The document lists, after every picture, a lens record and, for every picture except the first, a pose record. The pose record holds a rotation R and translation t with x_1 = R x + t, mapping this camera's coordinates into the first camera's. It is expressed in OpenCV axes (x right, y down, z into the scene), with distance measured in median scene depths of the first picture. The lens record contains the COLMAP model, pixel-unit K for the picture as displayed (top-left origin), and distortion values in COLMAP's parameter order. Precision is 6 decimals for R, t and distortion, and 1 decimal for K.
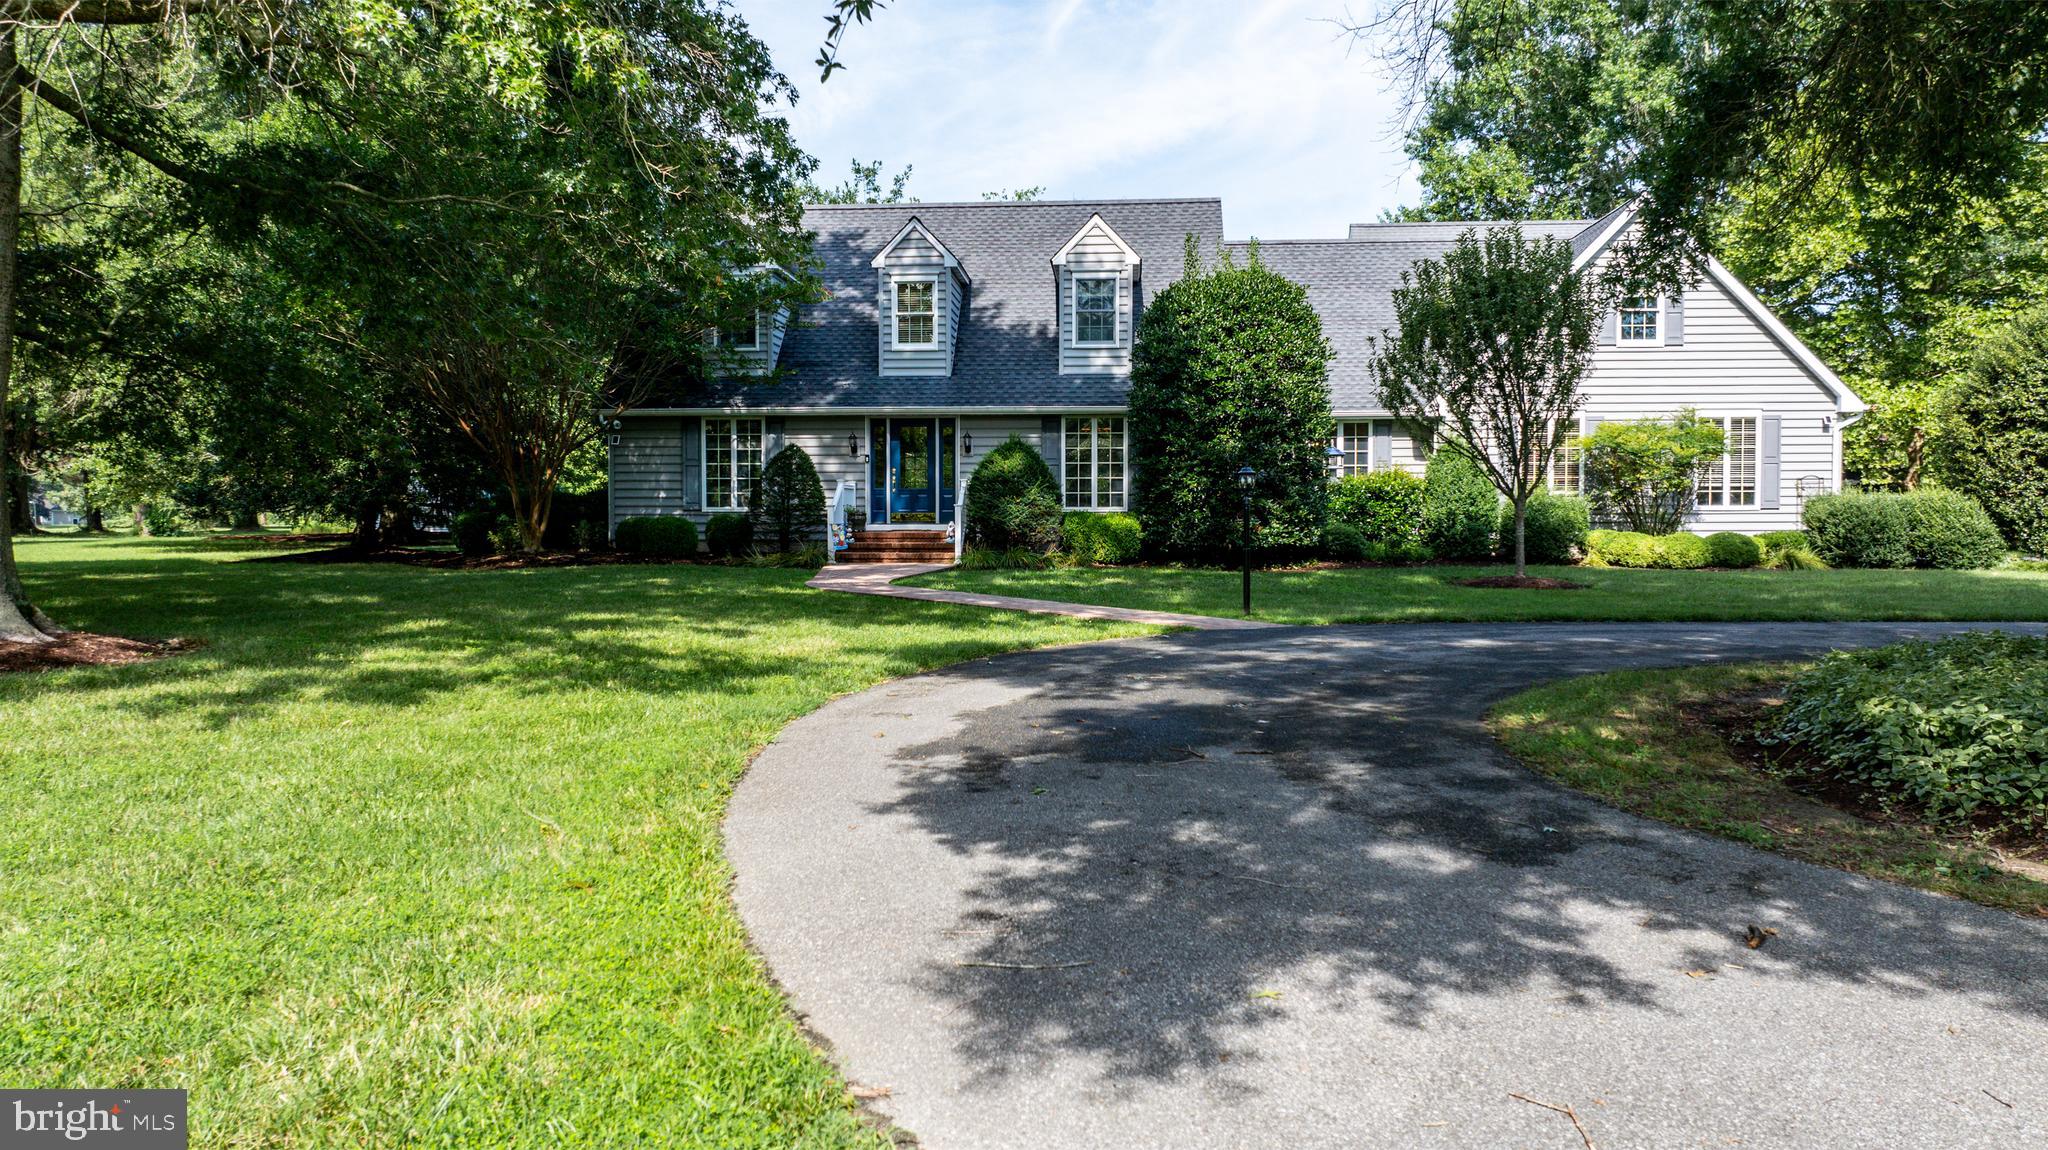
lens RADIAL K [[1419.6, 0, 1028.4], [0, 1419.6, 571.5], [0, 0, 1]] dist [-0.016243, 0.016816]
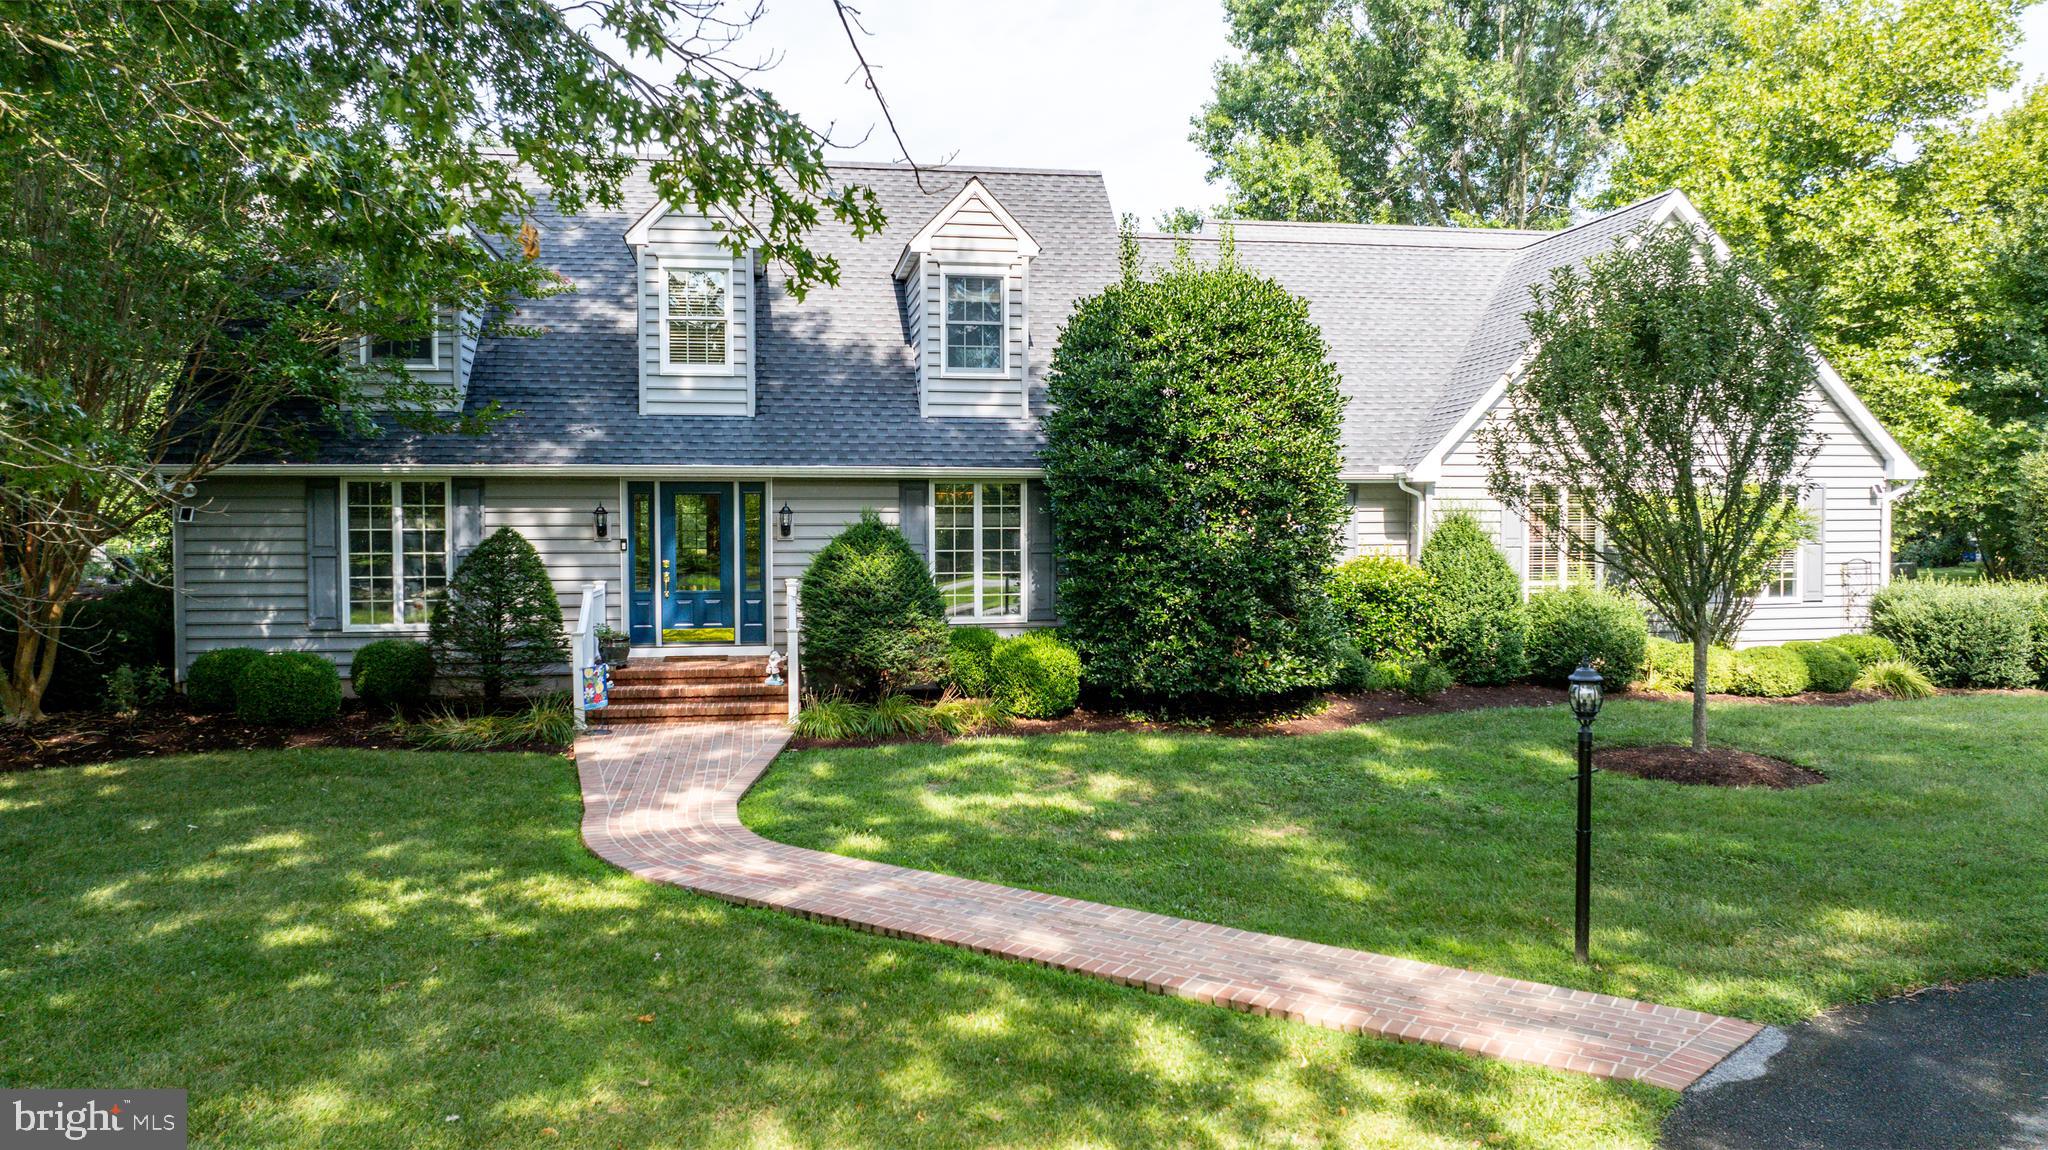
lens RADIAL K [[1419.6, 0, 1026.2], [0, 1419.6, 578.3], [0, 0, 1]] dist [-0.016243, 0.016816]
pose [[0.969880, -0.012030, 0.243284, -0.093990], [0.010644, 0.999919, 0.007011, -0.067510], [-0.243349, -0.004210, 0.969930, 0.342432]]
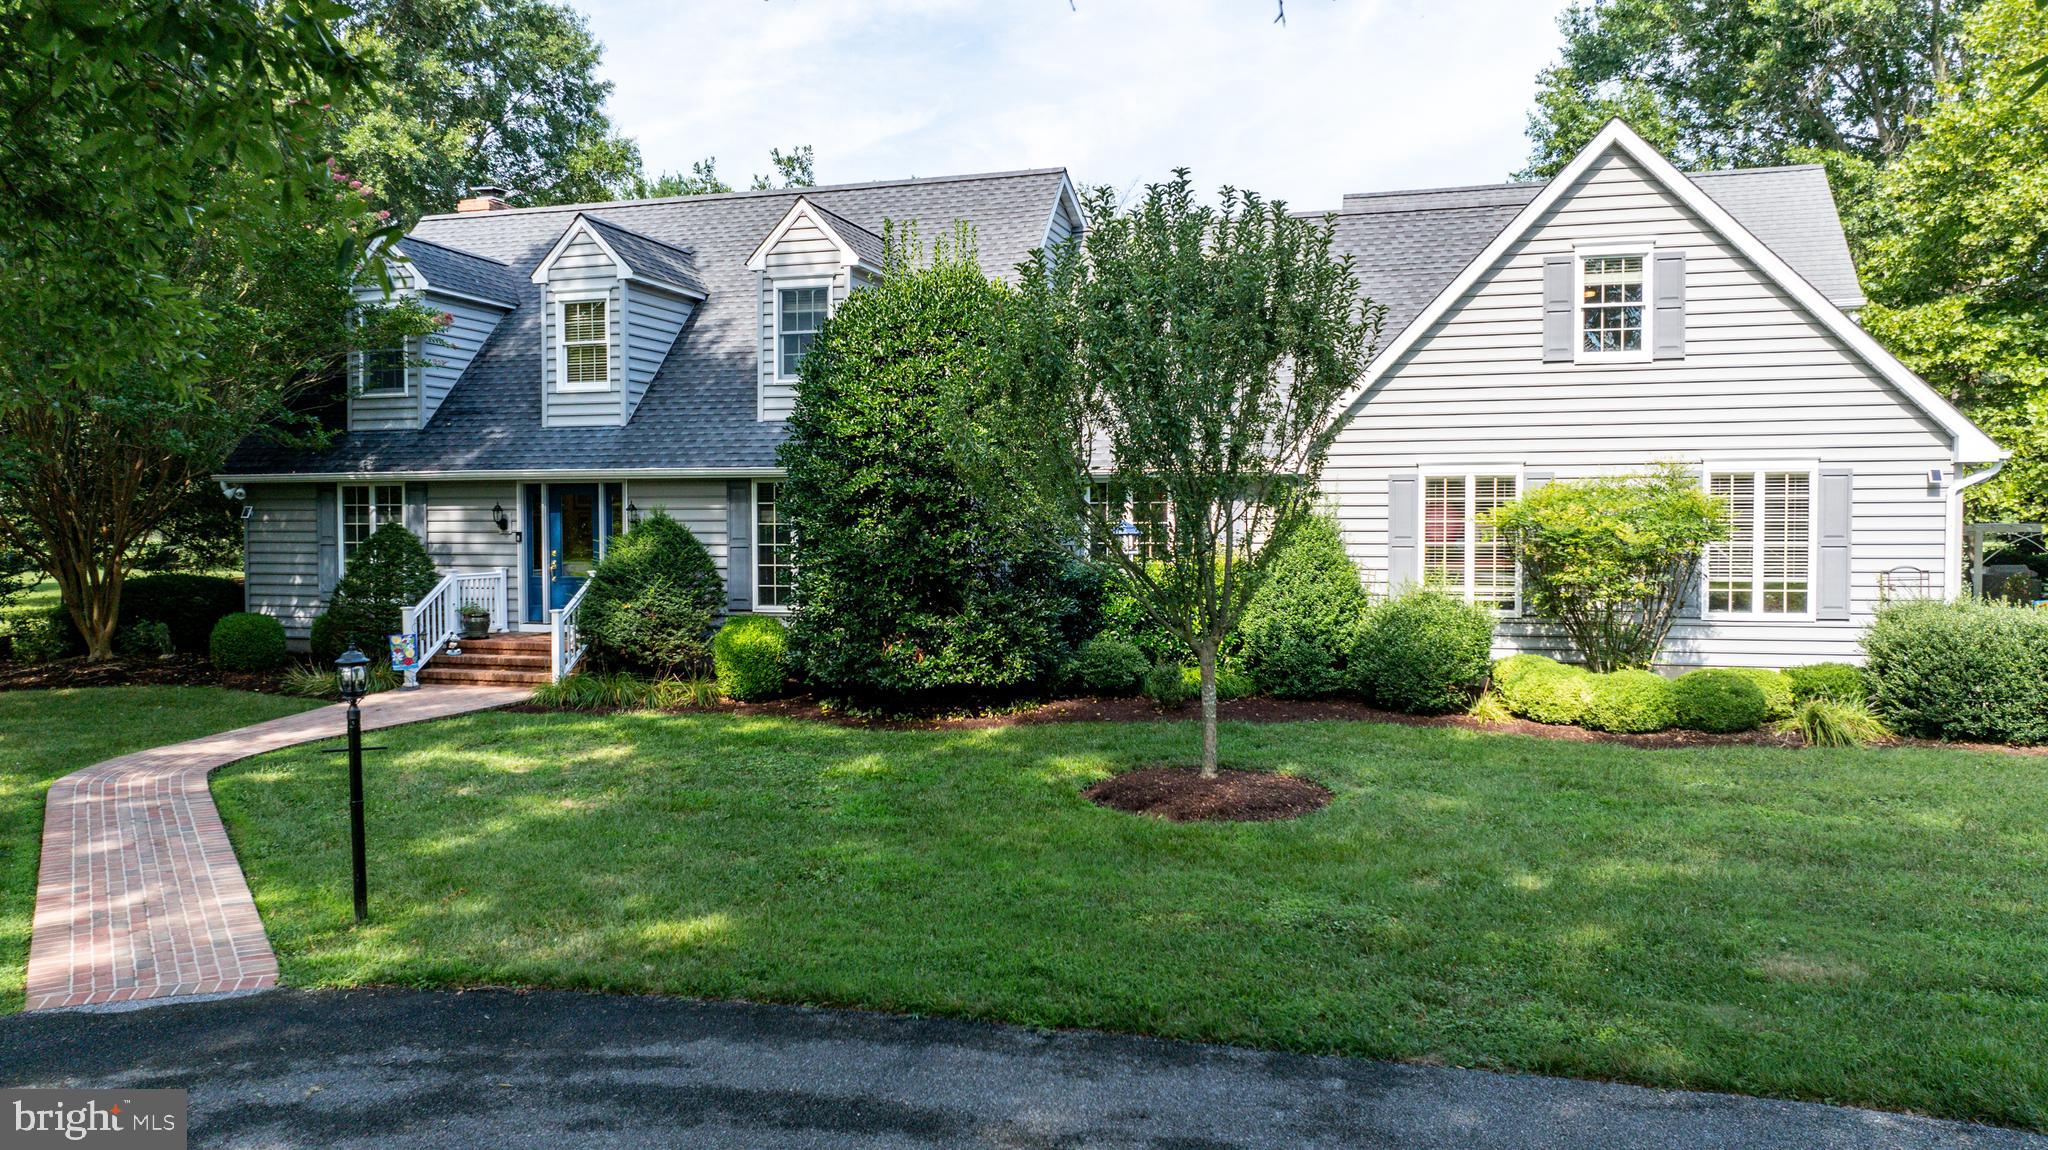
lens RADIAL K [[1419.6, 0, 1018.7], [0, 1419.6, 575.6], [0, 0, 1]] dist [-0.016243, 0.016816]
pose [[0.976153, 0.007366, -0.216961, 0.311882], [-0.006251, 0.999963, 0.005829, -0.065220], [0.216996, -0.004334, 0.976163, 0.320607]]
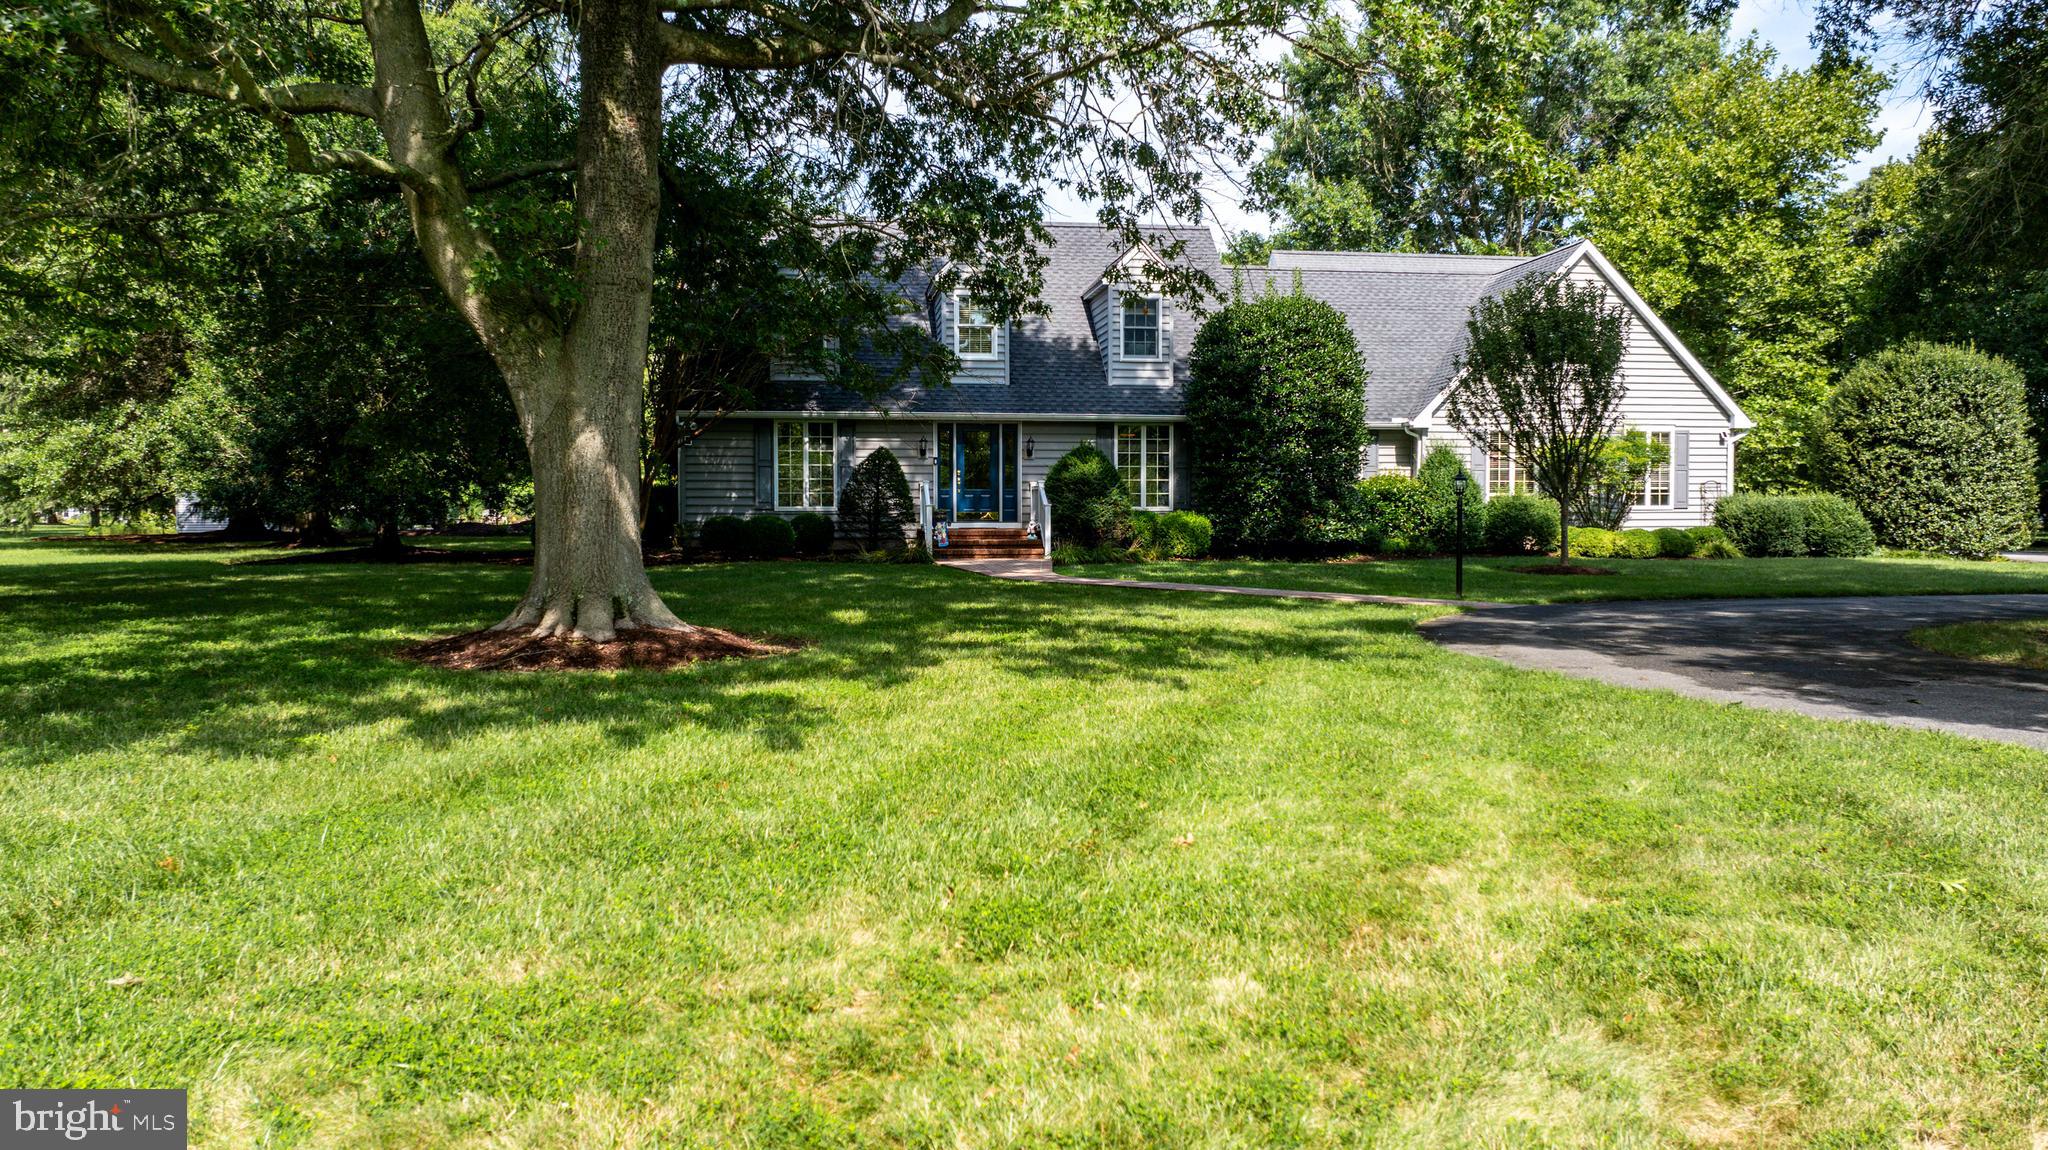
lens RADIAL K [[1419.6, 0, 1018.8], [0, 1419.6, 574.5], [0, 0, 1]] dist [-0.016243, 0.016816]
pose [[0.977226, -0.009620, 0.211981, -0.279907], [0.008801, 0.999950, 0.004807, 0.001052], [-0.212017, -0.002832, 0.977262, -0.053918]]
